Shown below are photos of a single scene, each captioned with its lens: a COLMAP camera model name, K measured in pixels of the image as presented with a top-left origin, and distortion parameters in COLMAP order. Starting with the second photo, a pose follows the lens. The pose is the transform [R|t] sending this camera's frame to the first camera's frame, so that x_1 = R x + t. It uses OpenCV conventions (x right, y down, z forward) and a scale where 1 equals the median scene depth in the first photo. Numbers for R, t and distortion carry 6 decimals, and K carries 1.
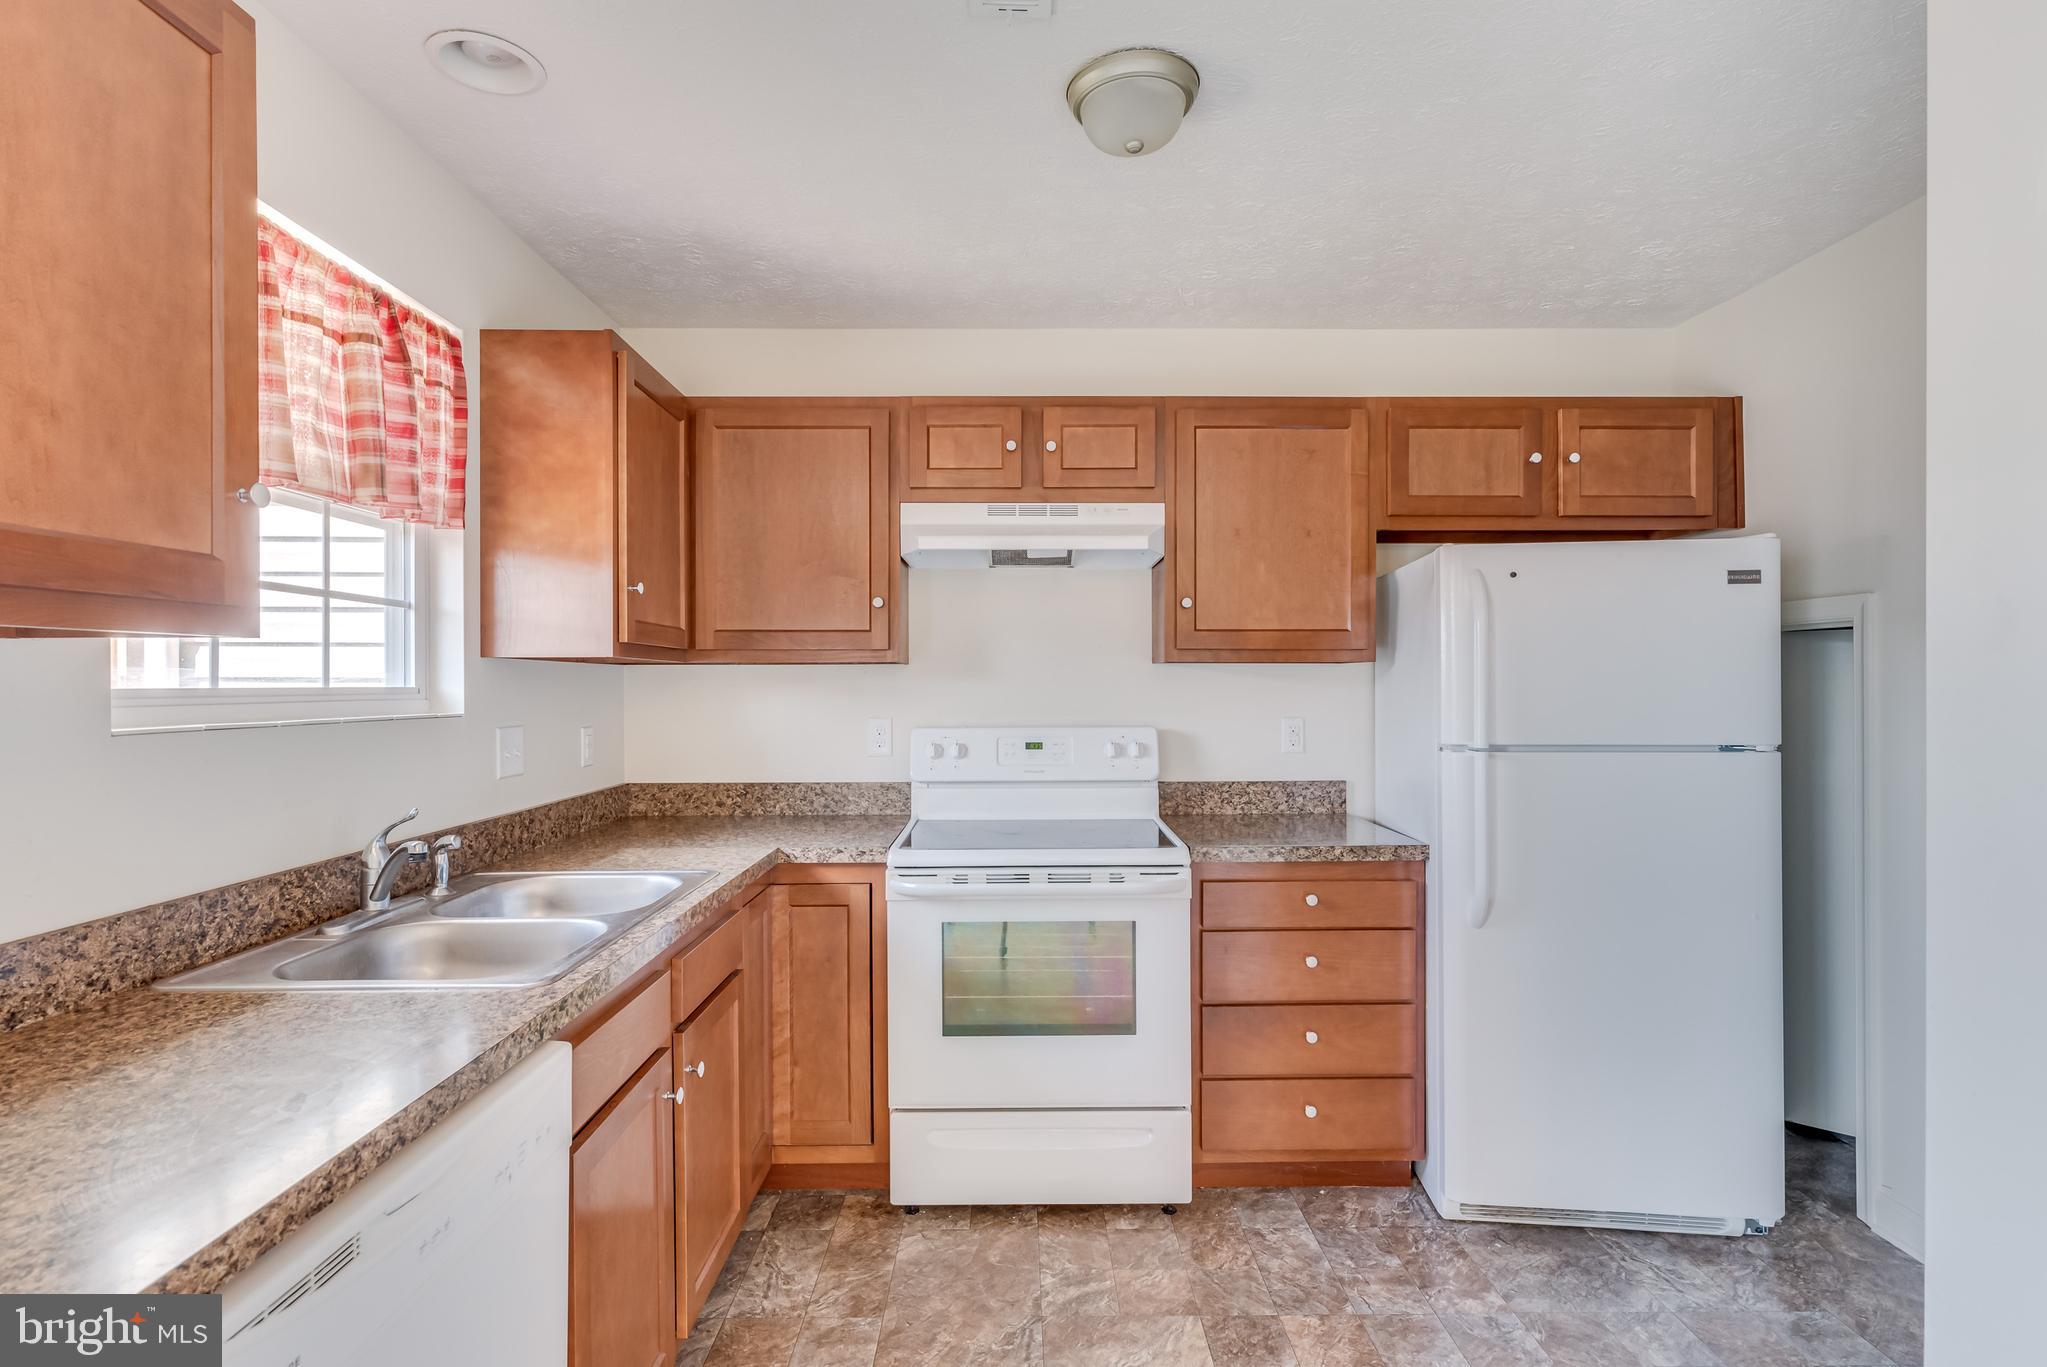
lens RADIAL K [[1006.9, 0, 1016.8], [0, 1006.9, 683.0], [0, 0, 1]] dist [0.001132, -0.000650]
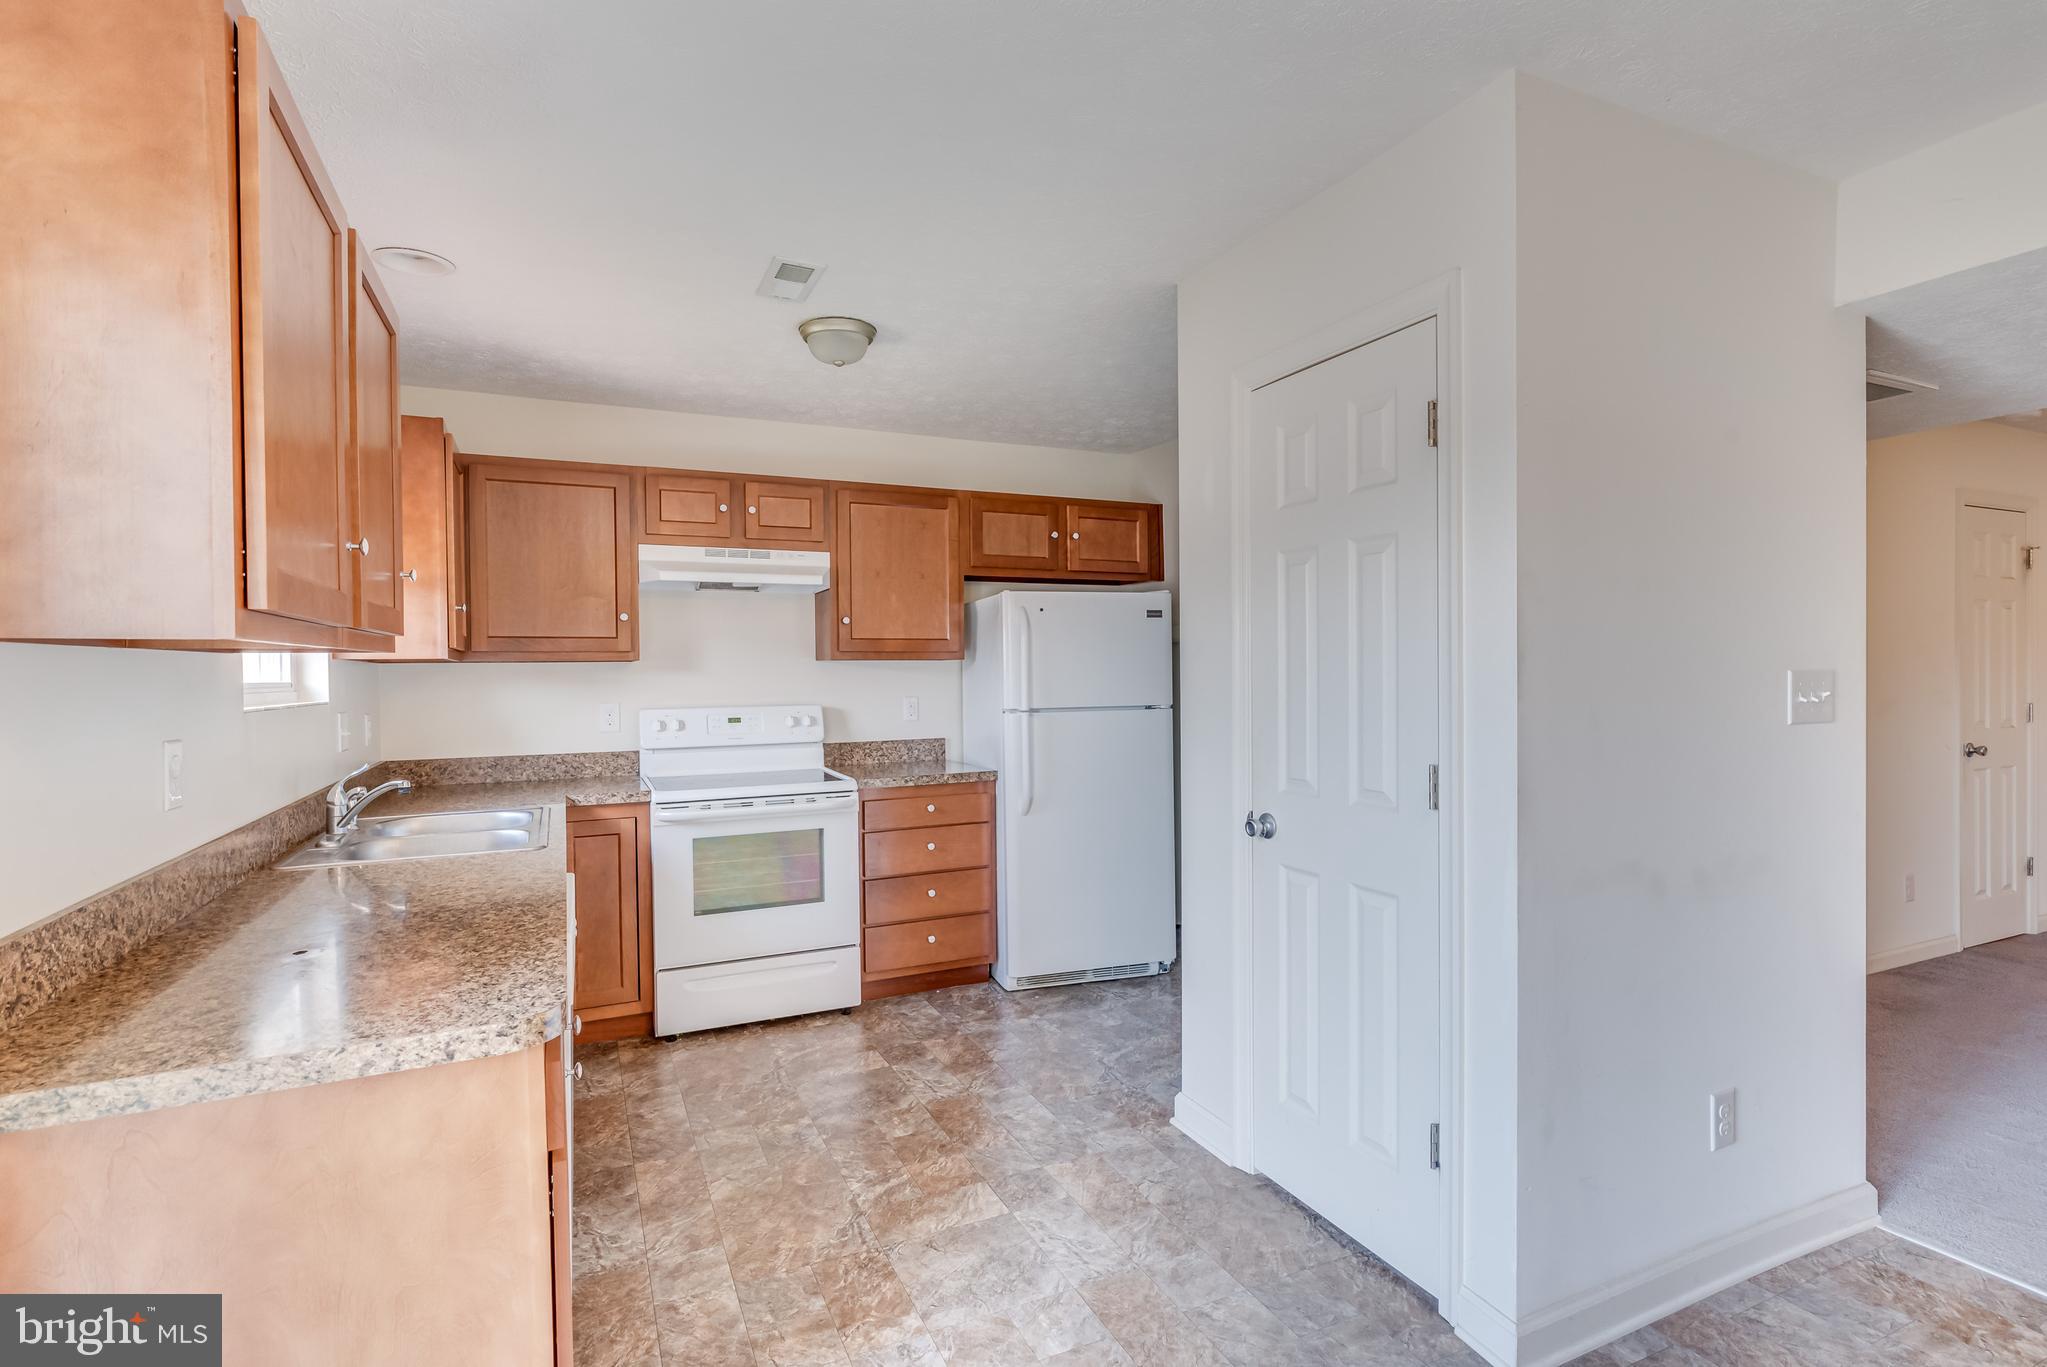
lens RADIAL K [[1006.9, 0, 1030.6], [0, 1006.9, 682.6], [0, 0, 1]] dist [0.001132, -0.000650]
pose [[0.907423, -0.012466, 0.420033, -0.241520], [0.008944, 0.999906, 0.010355, -0.000472], [-0.420123, -0.005640, 0.907450, -0.538340]]
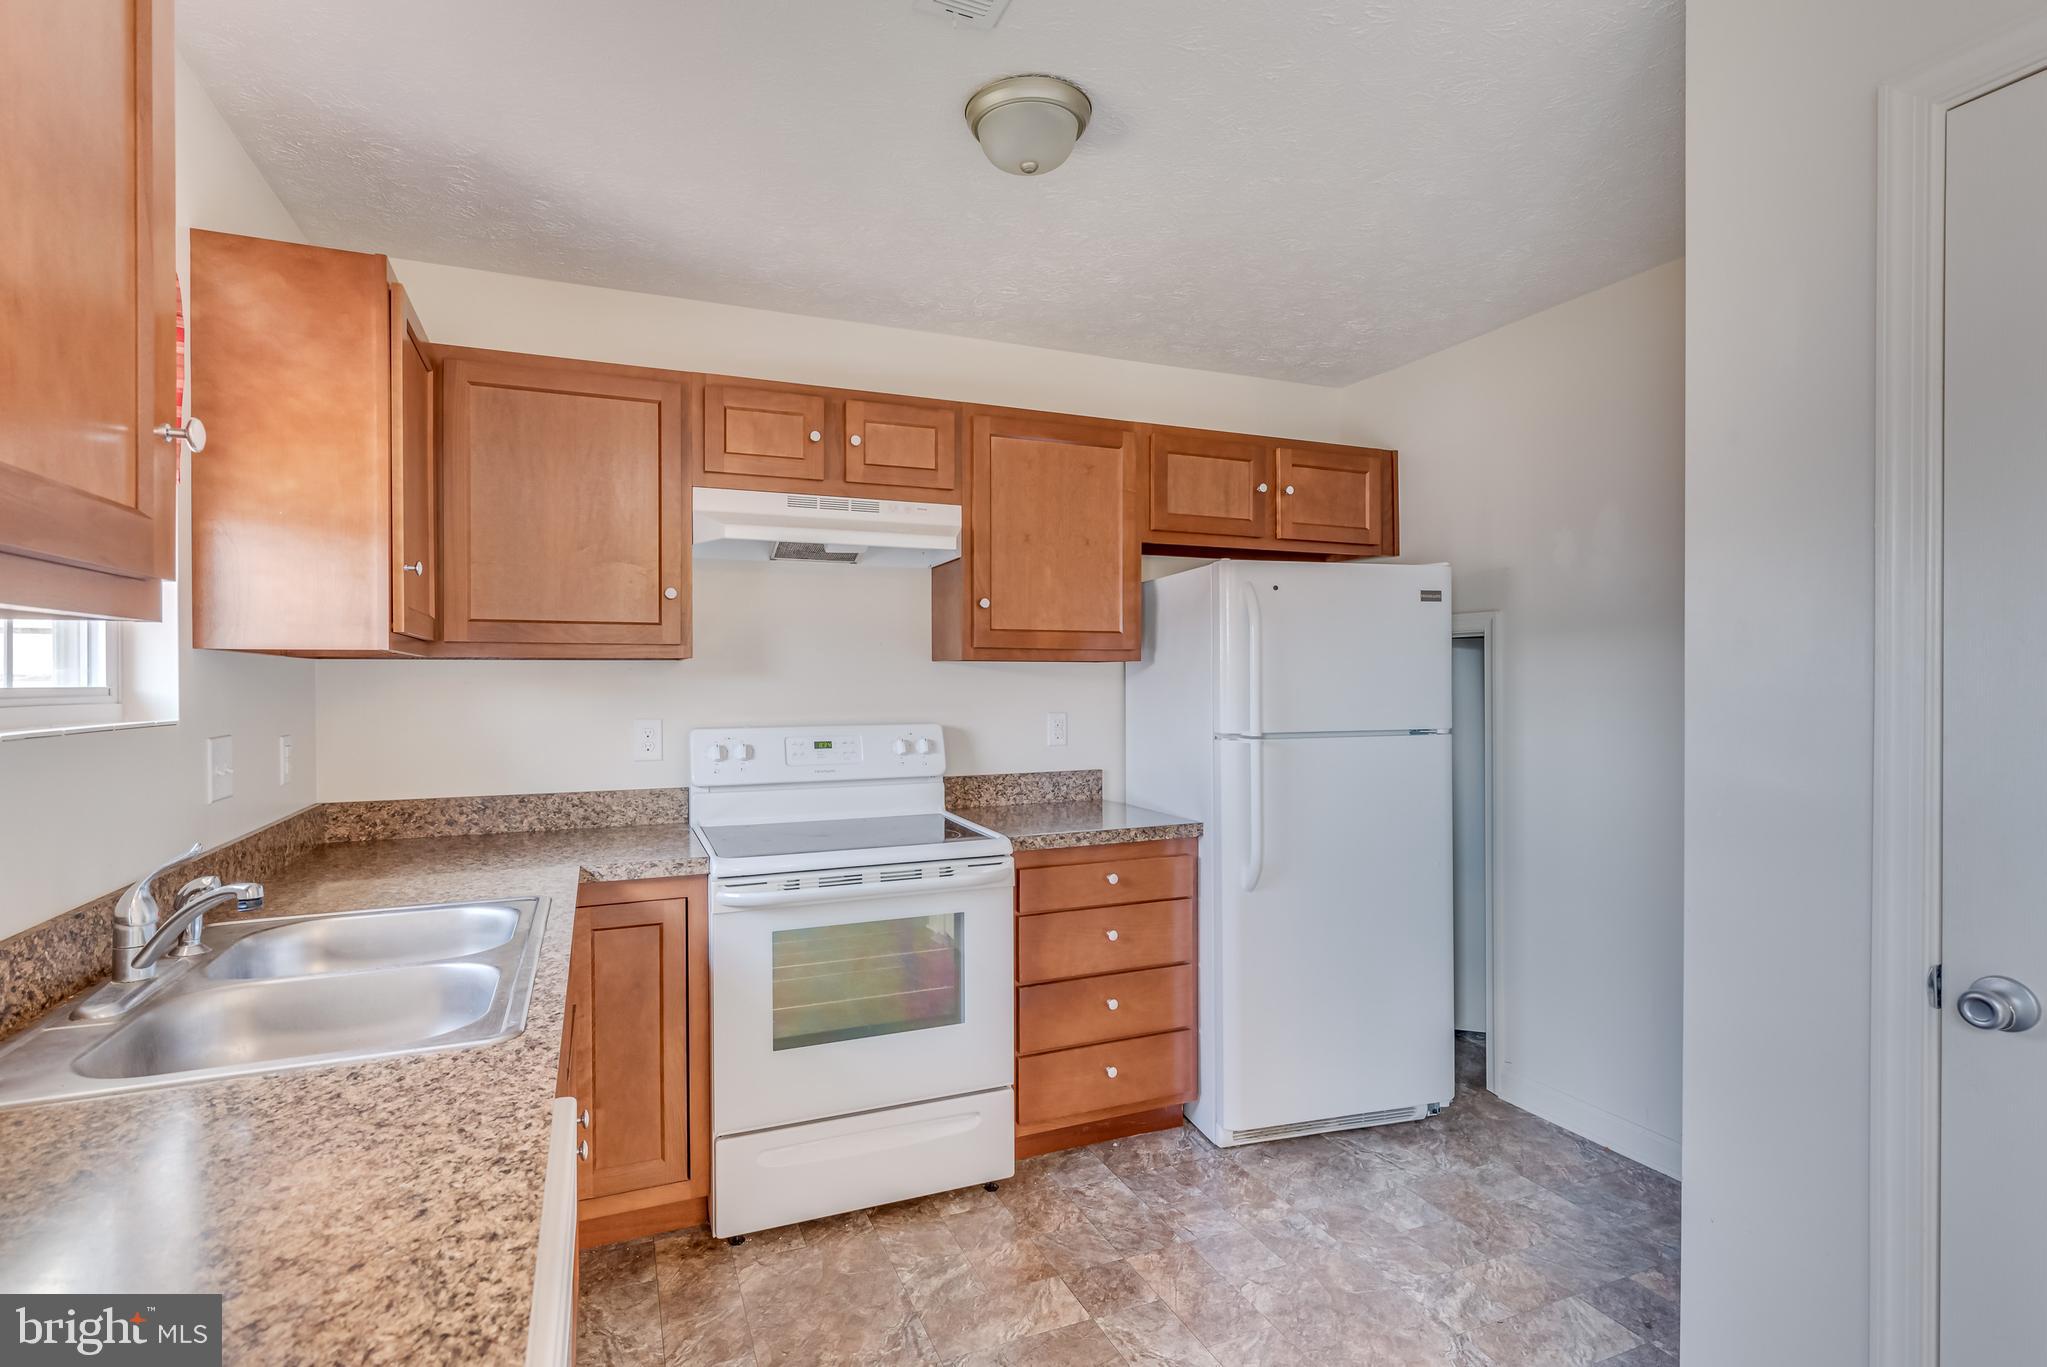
lens RADIAL K [[1006.9, 0, 1019.7], [0, 1006.9, 682.2], [0, 0, 1]] dist [0.001132, -0.000650]
pose [[0.923310, -0.001833, 0.384050, -0.224407], [0.001166, 0.999997, 0.001971, -0.000184], [-0.384053, -0.001372, 0.923310, 0.029904]]
